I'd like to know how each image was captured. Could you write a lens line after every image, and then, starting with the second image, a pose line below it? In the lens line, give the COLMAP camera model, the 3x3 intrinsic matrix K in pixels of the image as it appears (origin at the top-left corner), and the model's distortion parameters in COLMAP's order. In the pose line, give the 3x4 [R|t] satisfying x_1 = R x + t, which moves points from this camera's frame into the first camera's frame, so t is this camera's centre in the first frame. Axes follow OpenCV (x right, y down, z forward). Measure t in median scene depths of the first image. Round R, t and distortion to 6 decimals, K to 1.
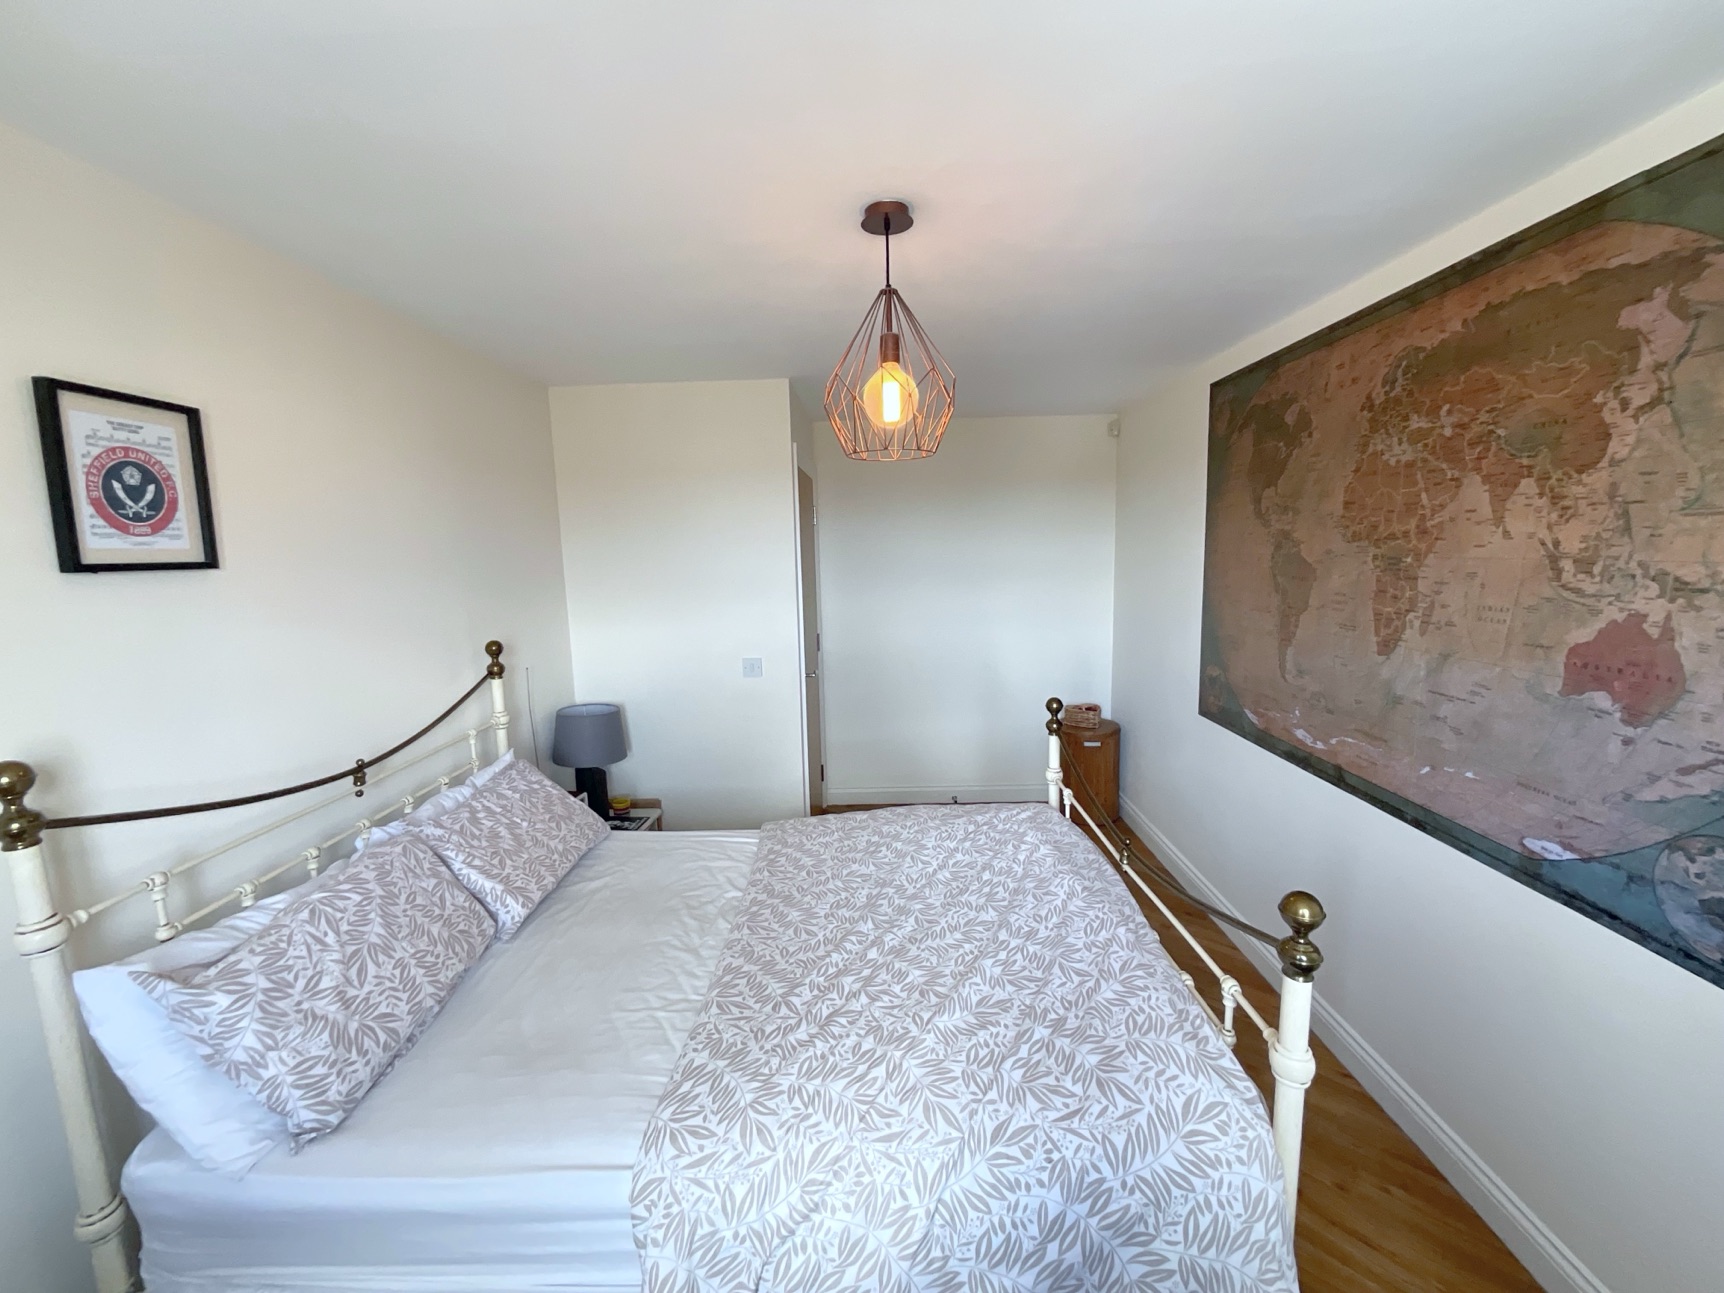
lens RADIAL K [[699.0, 0, 862.0], [0, 699.0, 646.5], [0, 0, 1]] dist [0.000332, 0.000694]
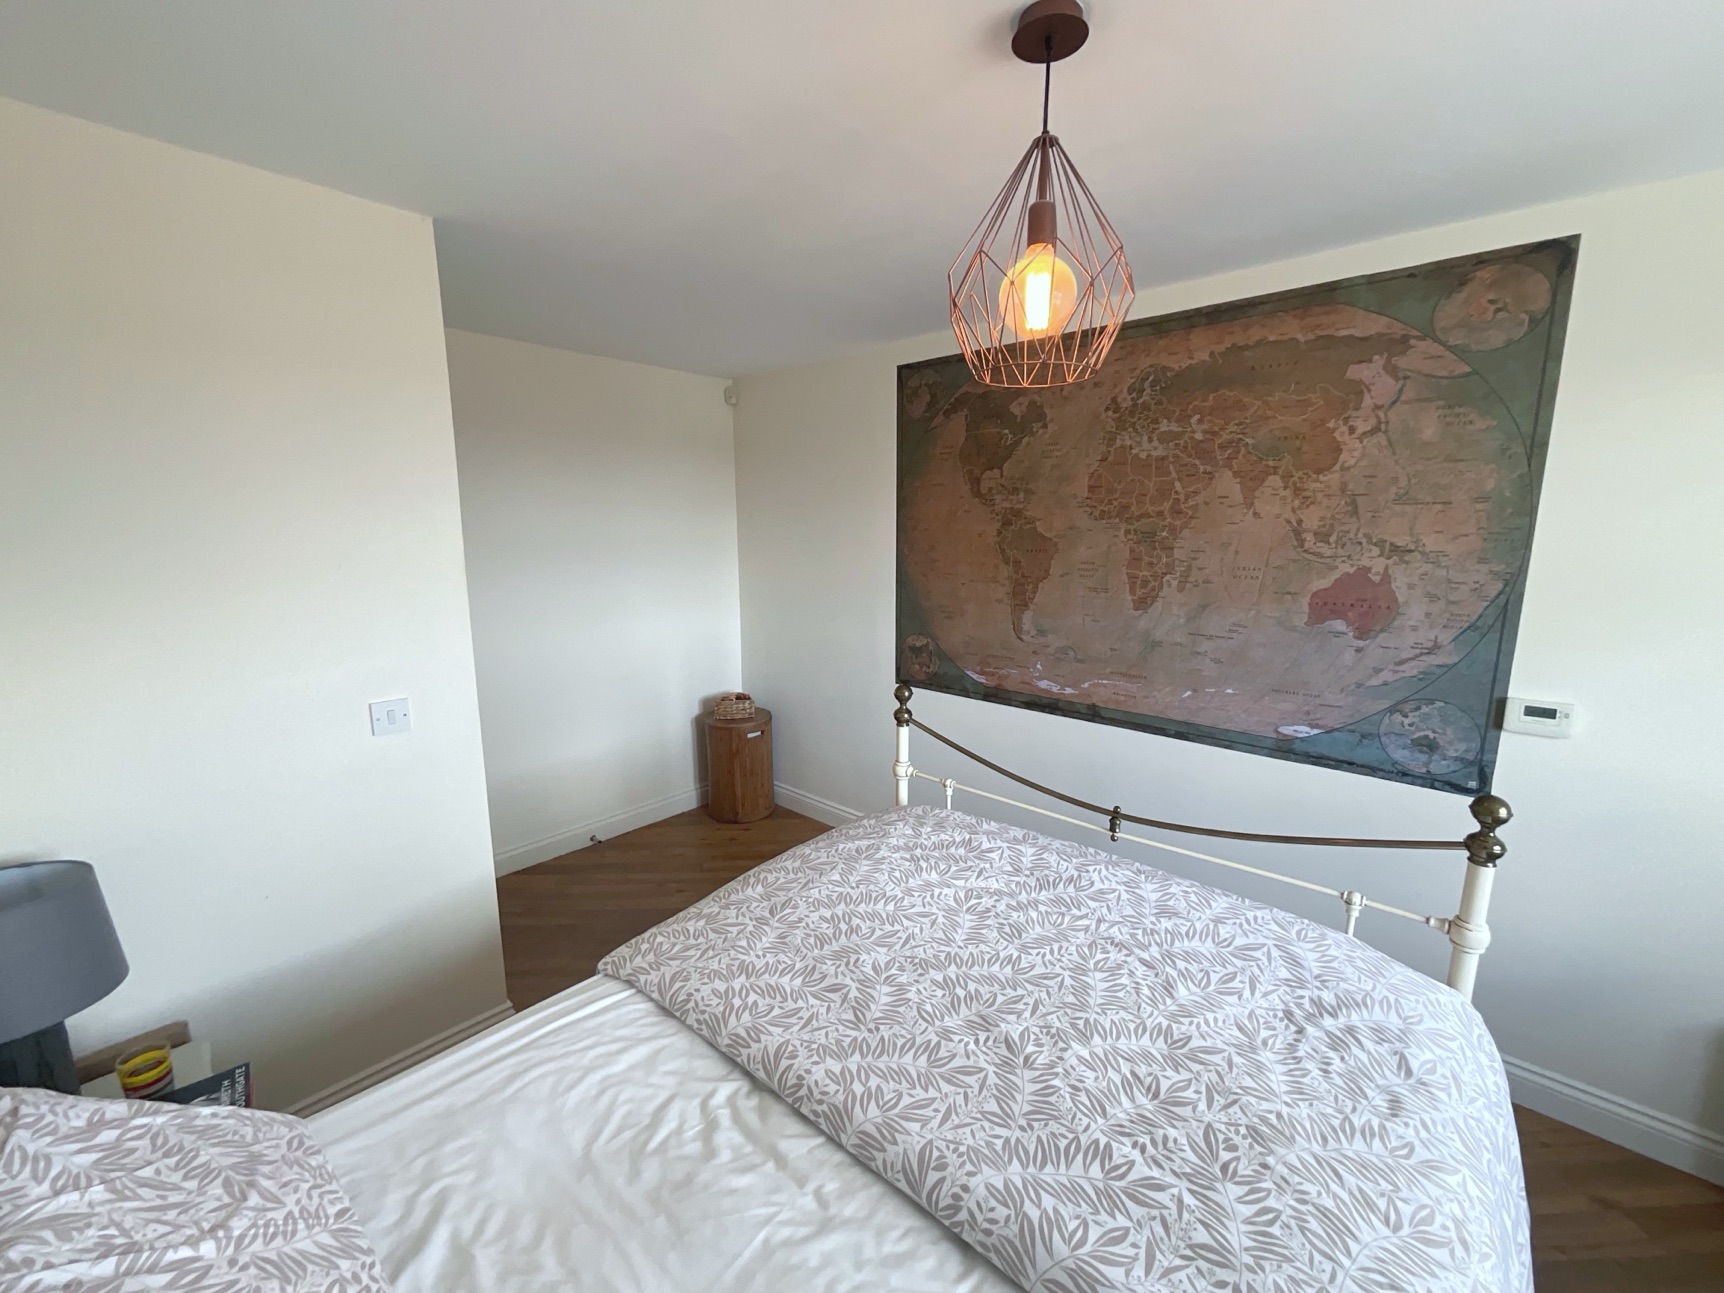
lens RADIAL K [[699.0, 0, 862.0], [0, 699.0, 646.5], [0, 0, 1]] dist [0.000332, 0.000694]
pose [[0.649742, -0.107410, 0.752528, -0.663421], [0.090270, 0.993864, 0.063916, -0.059628], [-0.754775, 0.026402, 0.655452, 0.684656]]
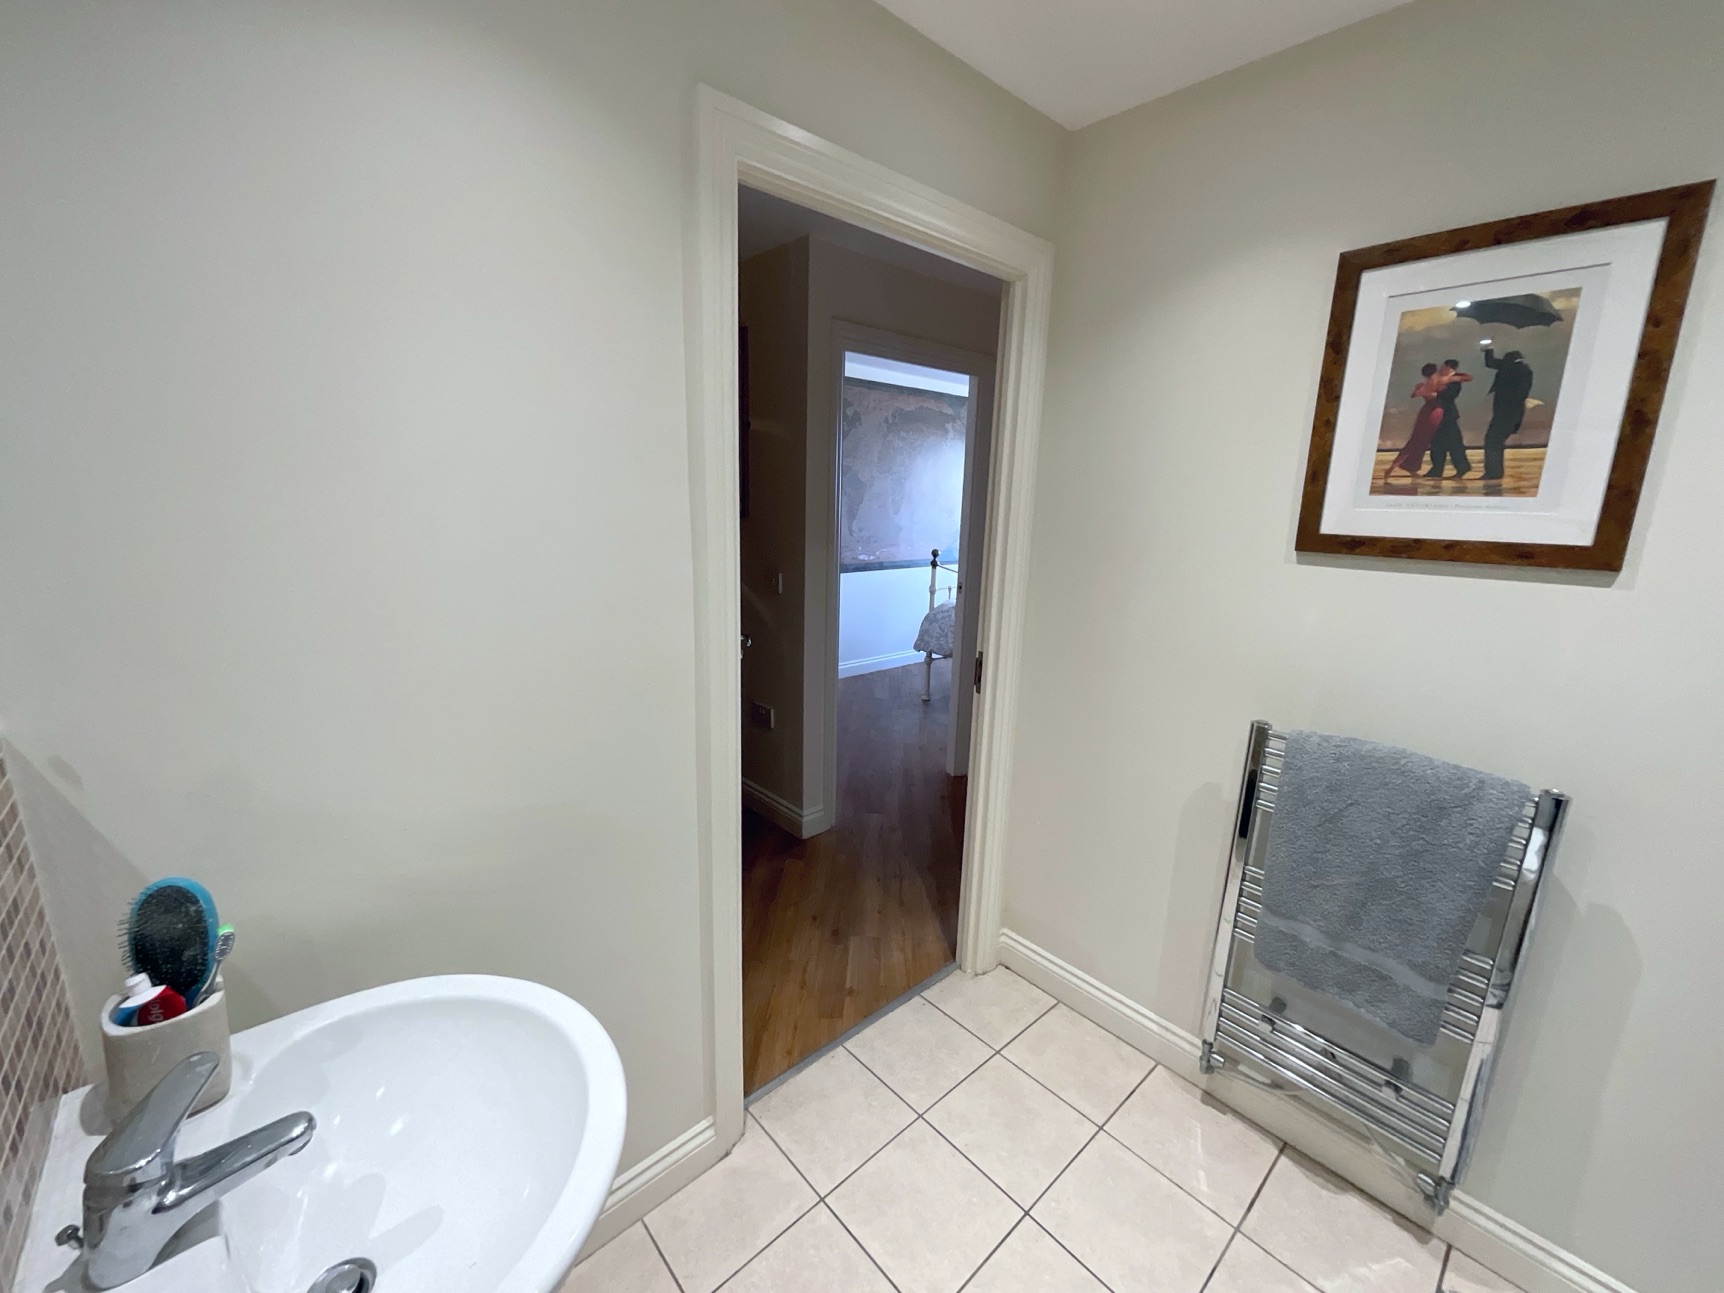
lens RADIAL K [[699.0, 0, 862.0], [0, 699.0, 646.5], [0, 0, 1]] dist [0.000332, 0.000694]
pose [[-0.686435, -0.154971, 0.710487, -1.573315], [0.090614, 0.951185, 0.295018, -0.408649], [-0.721524, 0.266890, -0.638884, 3.794409]]
